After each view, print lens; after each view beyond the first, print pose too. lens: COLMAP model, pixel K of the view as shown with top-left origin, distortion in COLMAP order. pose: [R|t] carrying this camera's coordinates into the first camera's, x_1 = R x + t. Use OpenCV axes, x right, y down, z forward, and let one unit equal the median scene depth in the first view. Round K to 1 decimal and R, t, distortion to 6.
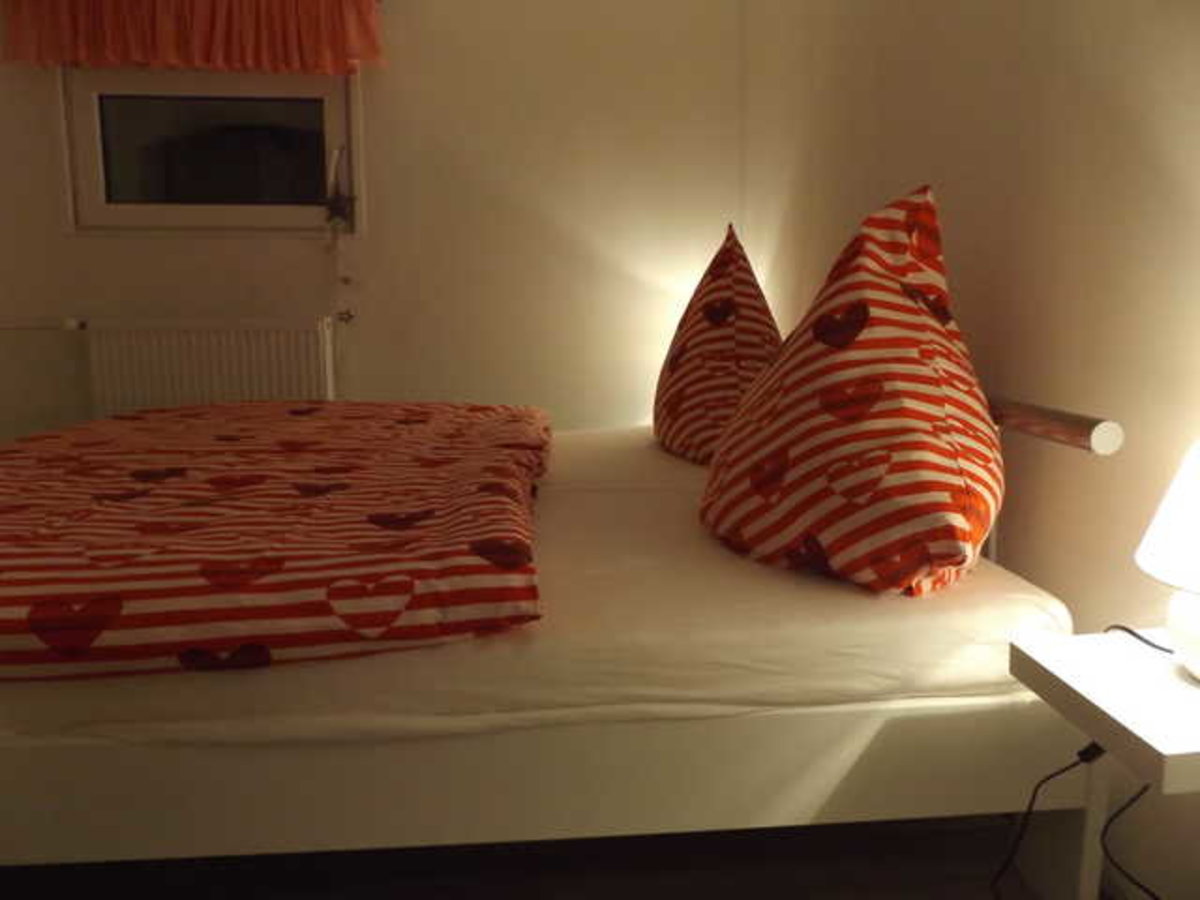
lens RADIAL K [[901.9, 0, 600.0], [0, 901.9, 450.0], [0, 0, 1]] dist [0.000509, 0.001590]
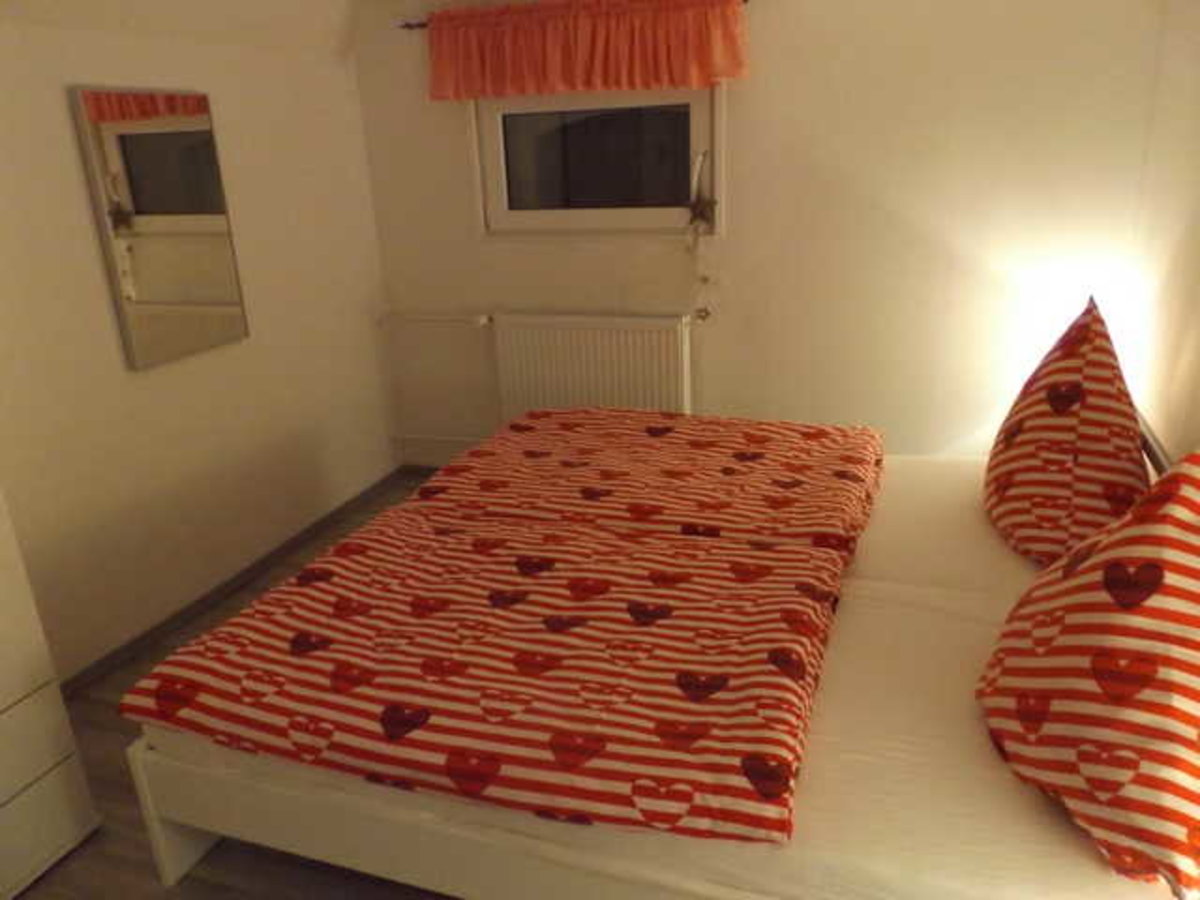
lens RADIAL K [[901.9, 0, 600.0], [0, 901.9, 450.0], [0, 0, 1]] dist [0.000509, 0.001590]
pose [[0.913703, 0.097477, -0.394519, 0.064608], [-0.014056, 0.977806, 0.209041, -0.286465], [0.406140, -0.185455, 0.894794, -0.065868]]
